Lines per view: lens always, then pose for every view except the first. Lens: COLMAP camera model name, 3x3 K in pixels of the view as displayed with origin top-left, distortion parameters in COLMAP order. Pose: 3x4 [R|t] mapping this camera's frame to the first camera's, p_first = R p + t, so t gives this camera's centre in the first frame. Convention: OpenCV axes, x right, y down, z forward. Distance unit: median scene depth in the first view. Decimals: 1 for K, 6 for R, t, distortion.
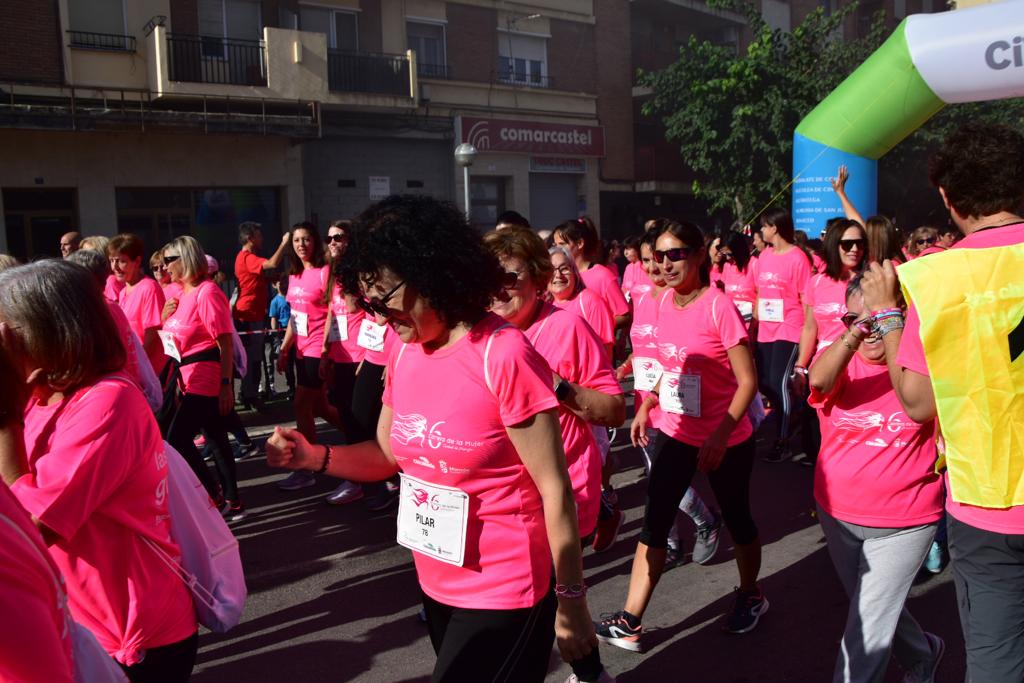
lens RADIAL K [[867.9, 0, 506.8], [0, 867.9, 341.8], [0, 0, 1]] dist [-0.156389, 0.145844]
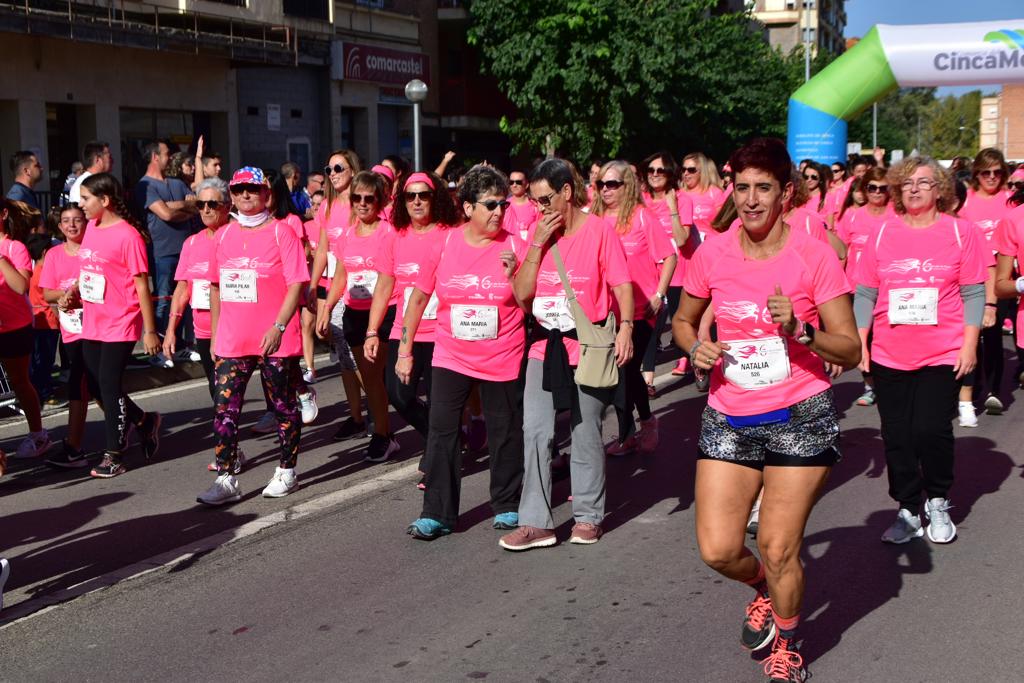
lens RADIAL K [[1648.3, 0, 497.6], [0, 1648.3, 346.4], [0, 0, 1]] dist [0.155071, 0.000000]
pose [[0.852543, -0.034224, 0.521535, -0.836006], [0.046800, 0.998844, -0.010956, 0.089722], [-0.520557, 0.033748, 0.853160, -0.583130]]
